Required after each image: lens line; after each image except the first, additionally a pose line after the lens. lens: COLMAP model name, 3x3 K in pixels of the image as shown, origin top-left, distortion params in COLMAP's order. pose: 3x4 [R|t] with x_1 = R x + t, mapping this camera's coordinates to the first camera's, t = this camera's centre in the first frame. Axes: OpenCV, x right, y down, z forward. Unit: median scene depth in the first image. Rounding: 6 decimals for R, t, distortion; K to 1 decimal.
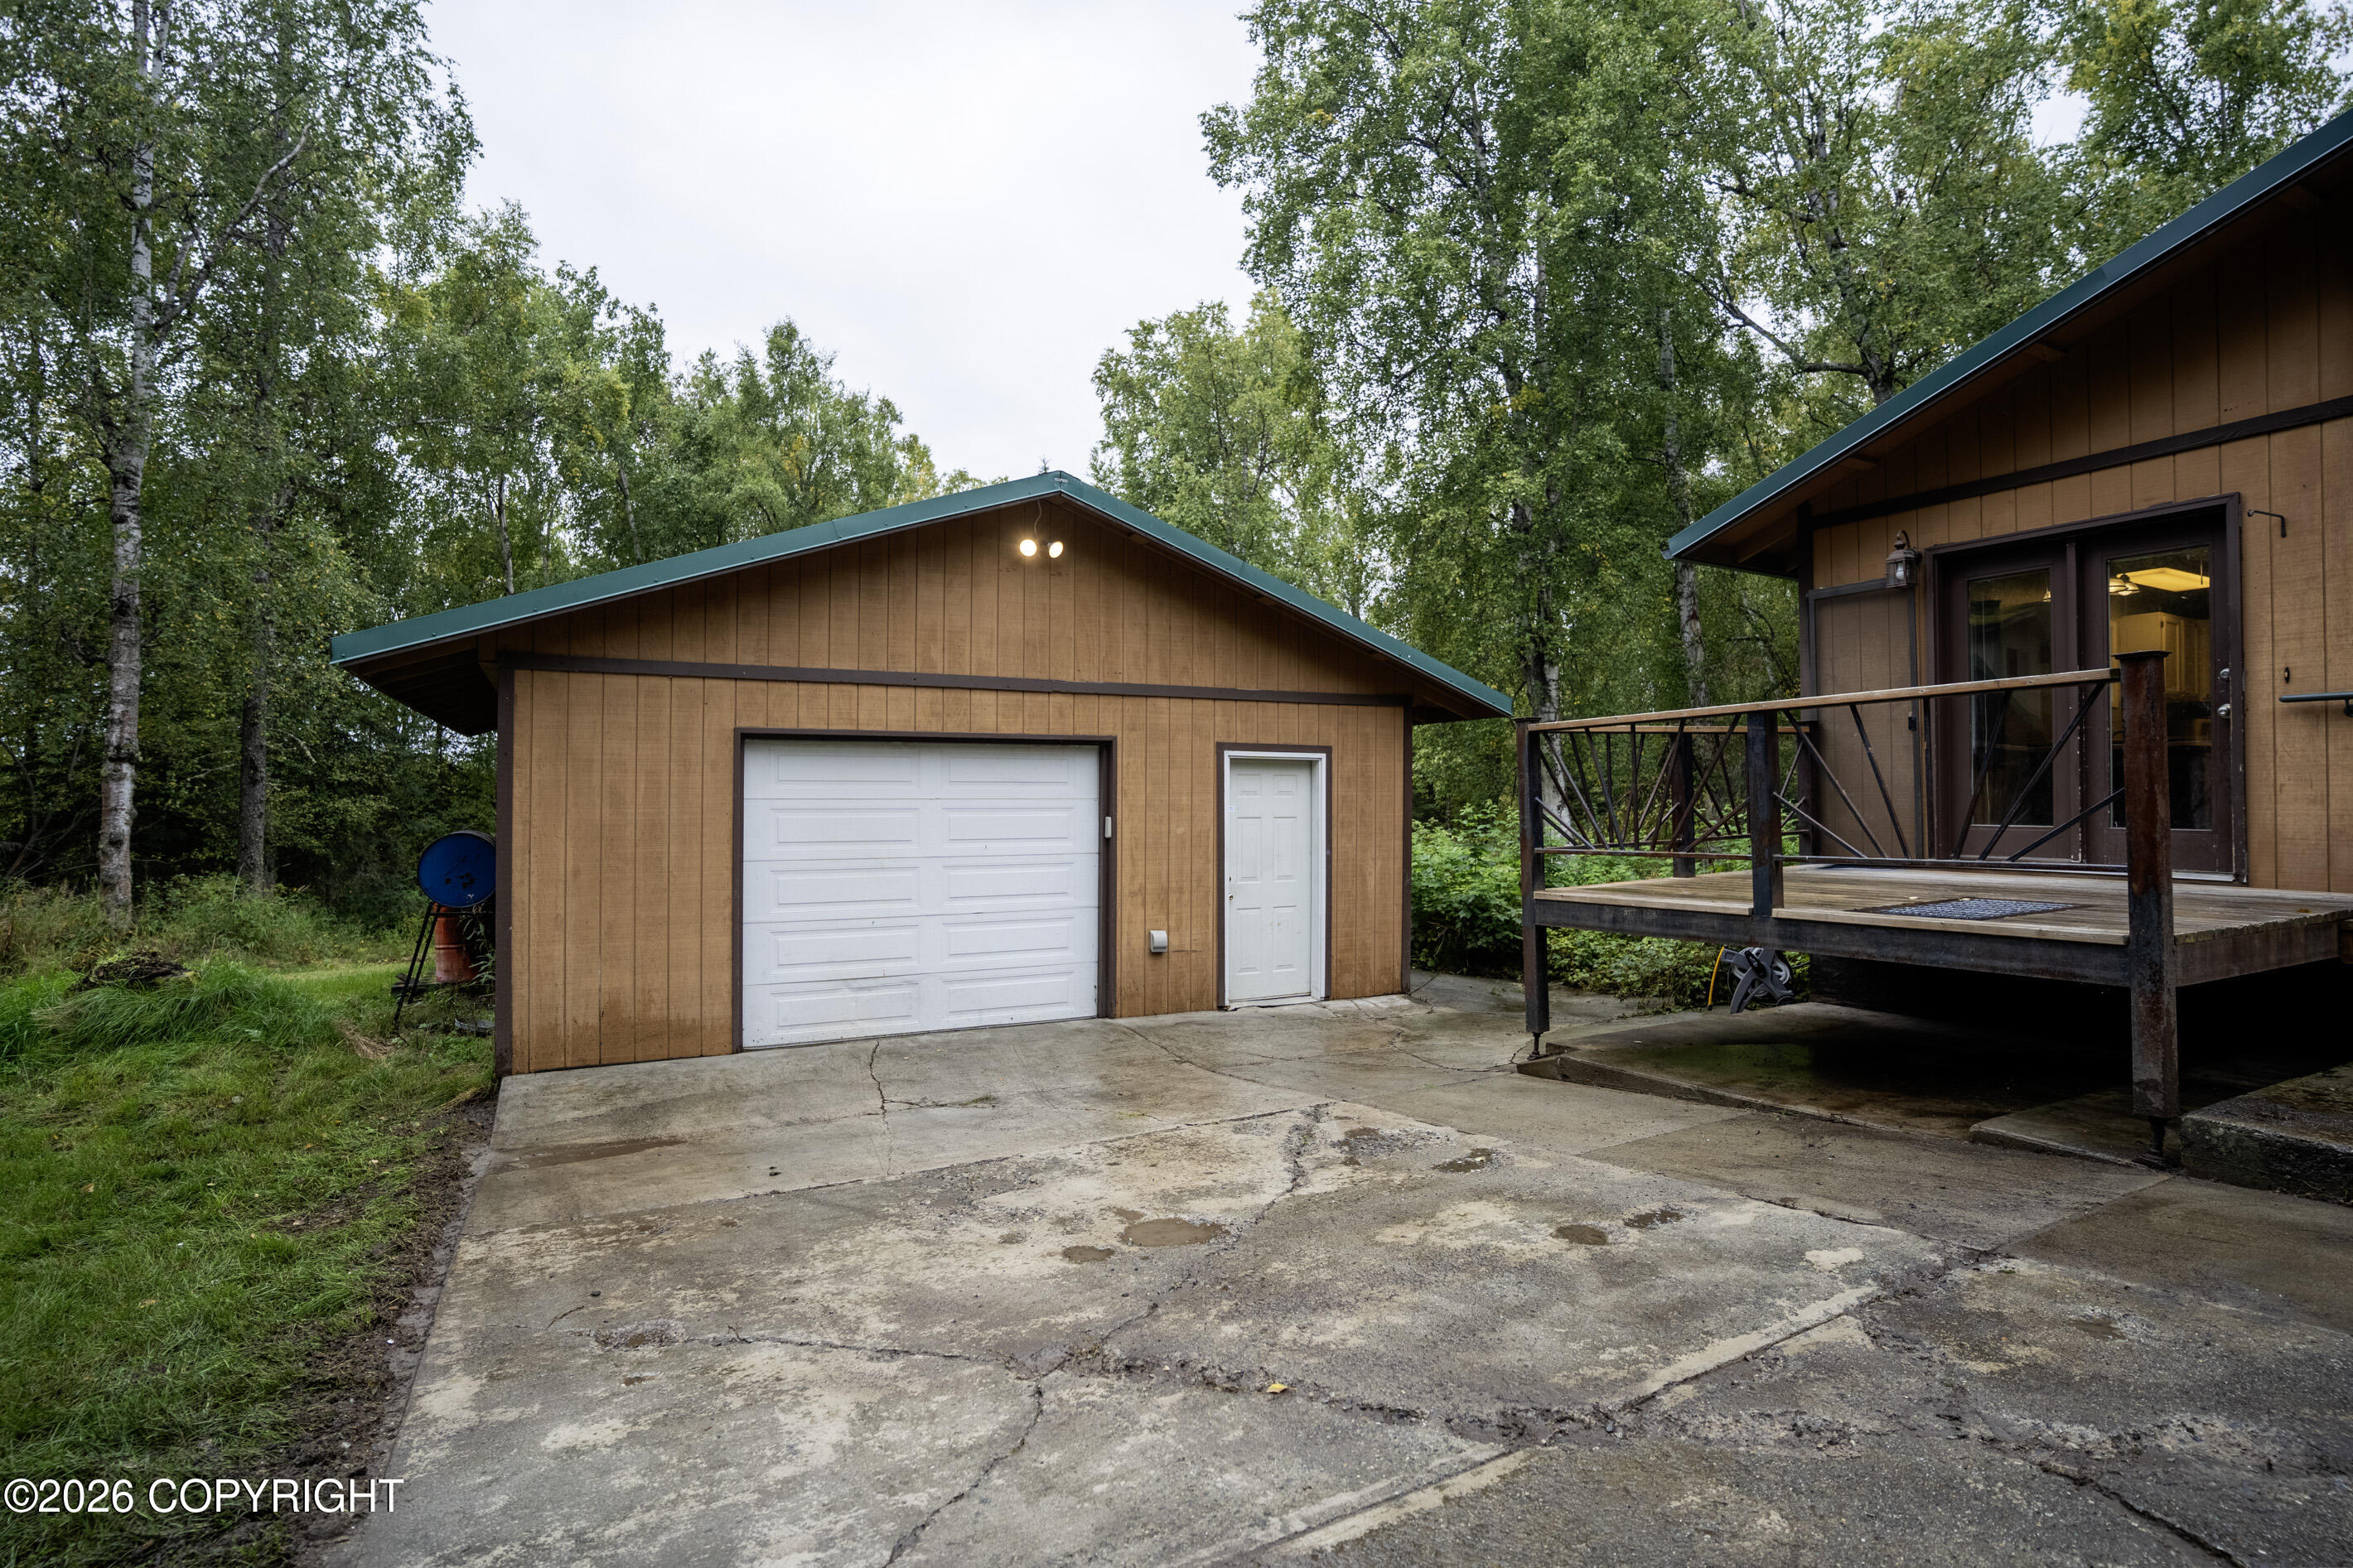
lens RADIAL K [[1187.4, 0, 1176.5], [0, 1187.4, 784.0], [0, 0, 1]] dist [-0.091221, 0.048762]
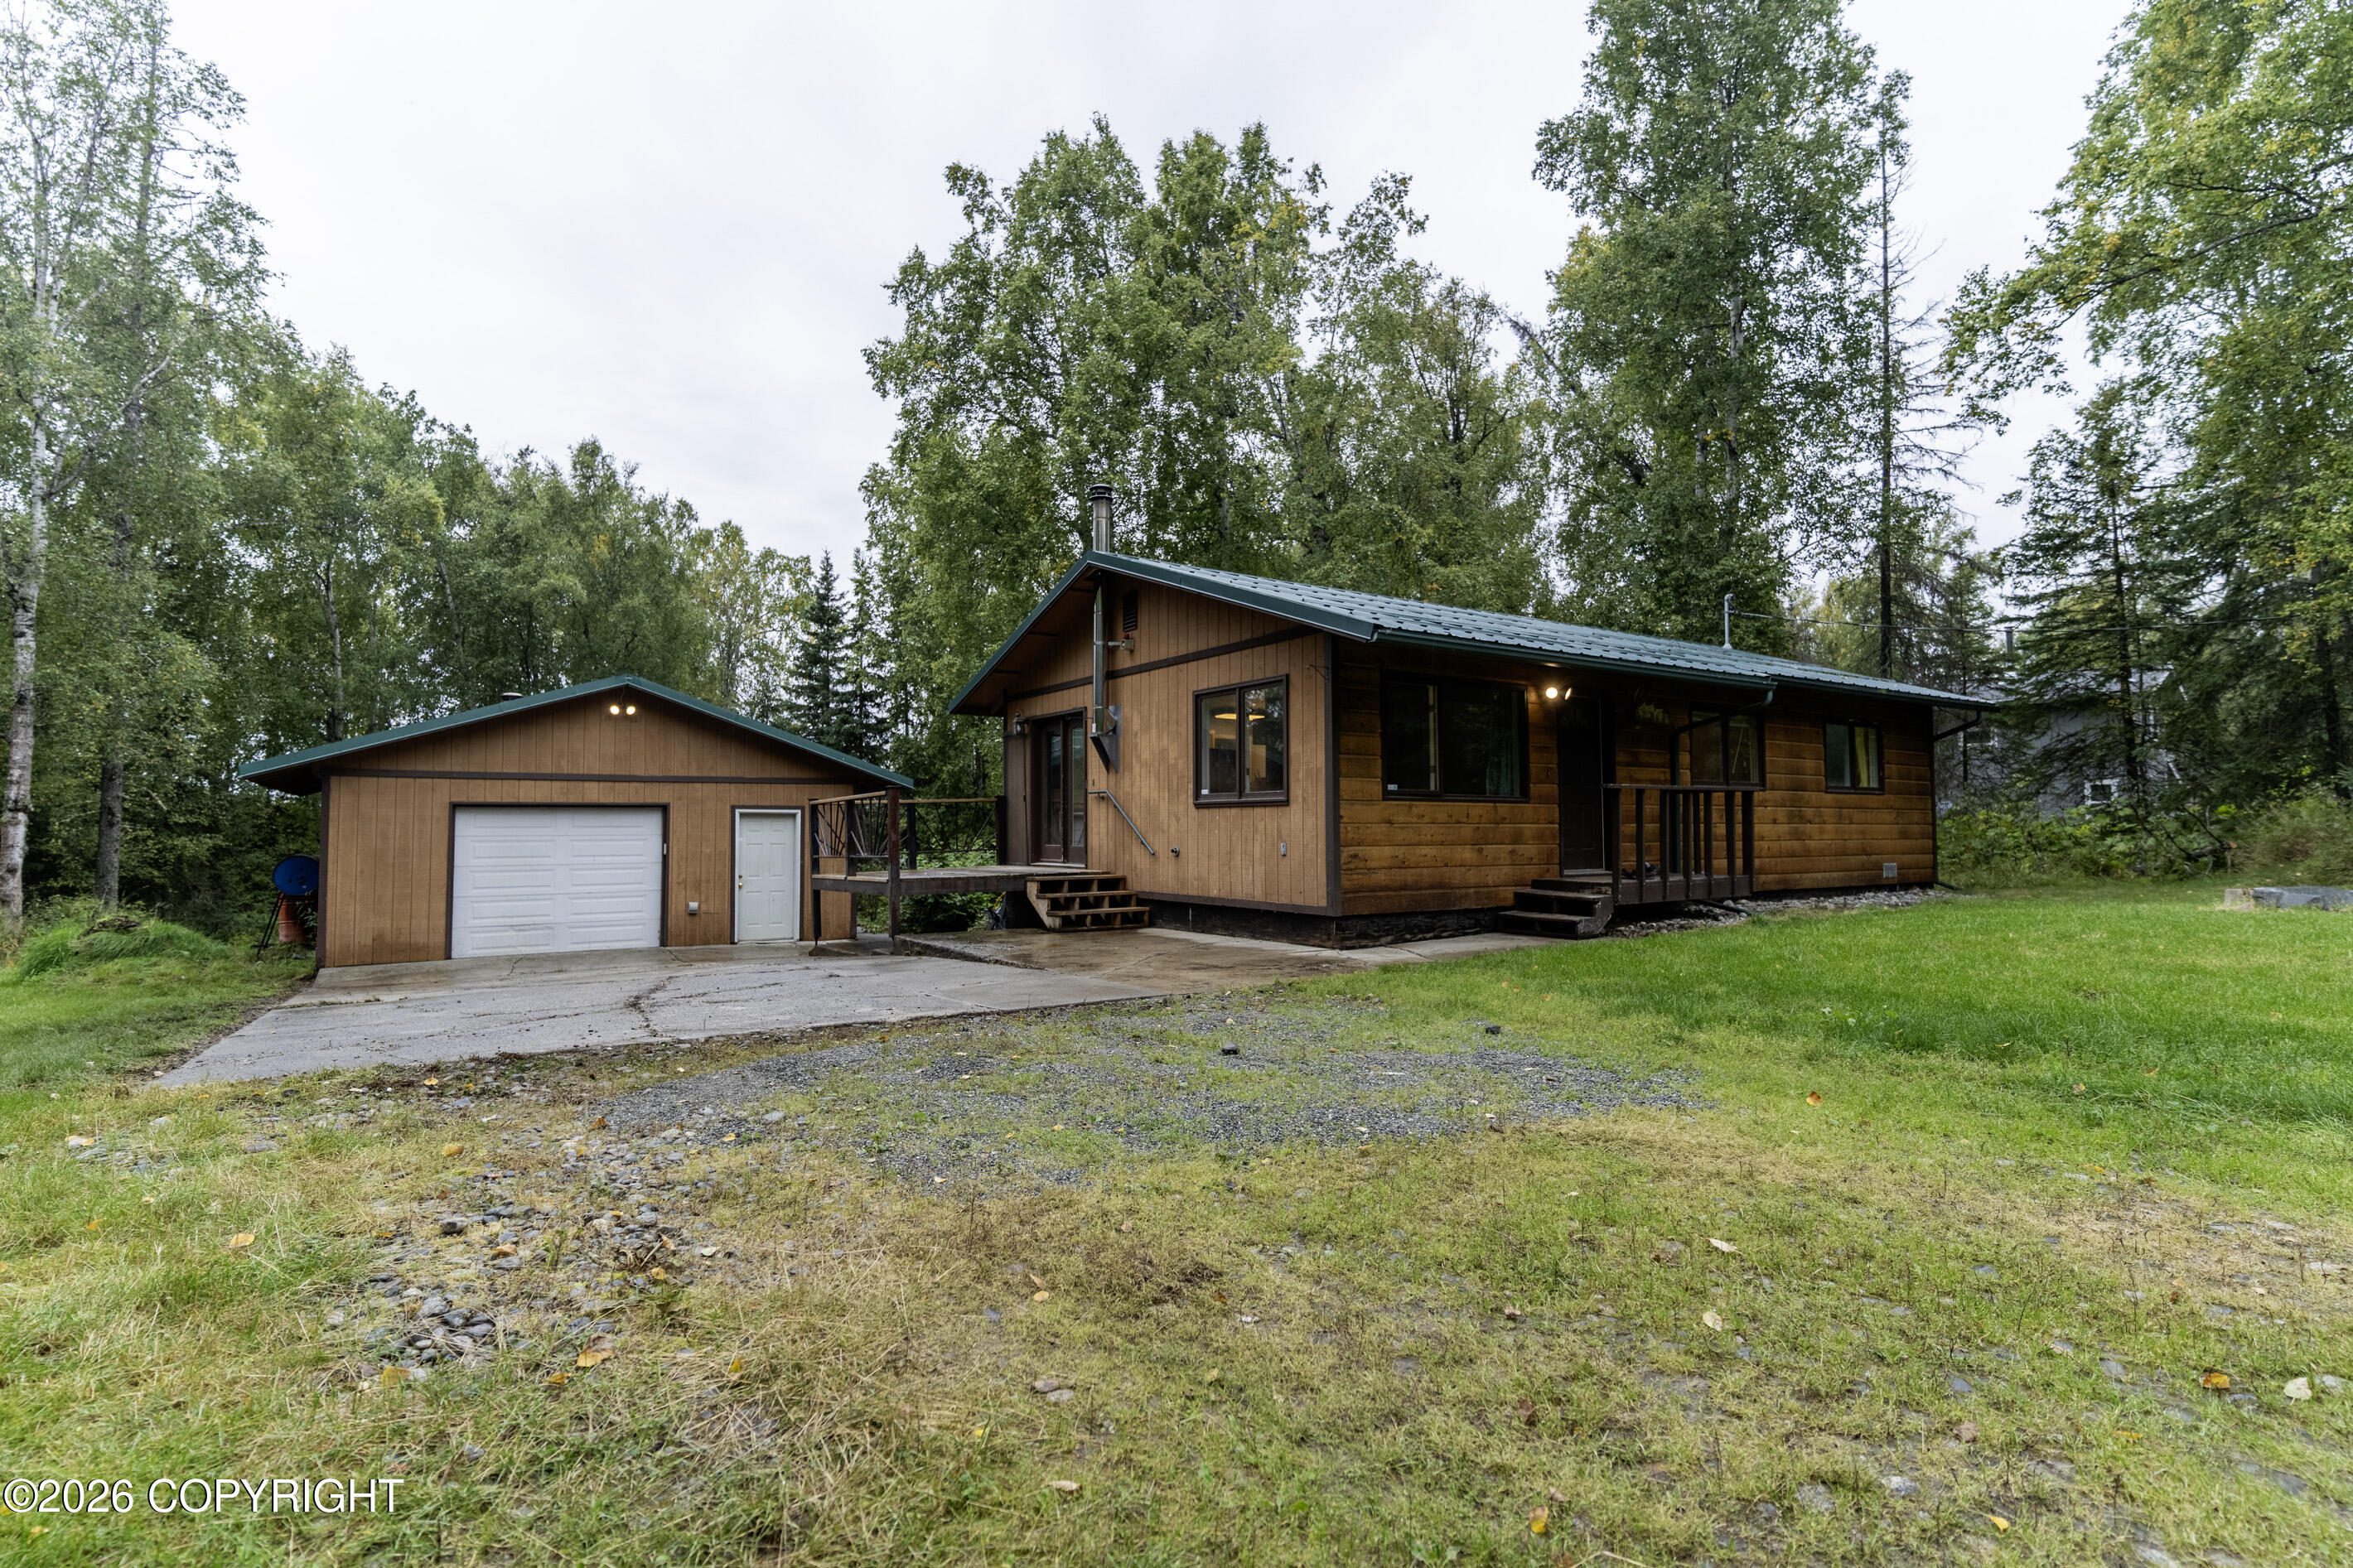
lens RADIAL K [[1152.9, 0, 1176.5], [0, 1152.9, 784.0], [0, 0, 1]] dist [0.000571, 0.001947]
pose [[0.994520, -0.001901, 0.104525, 0.311736], [0.004778, 0.999616, -0.027278, -0.008013], [-0.104433, 0.027628, 0.994148, -0.525727]]
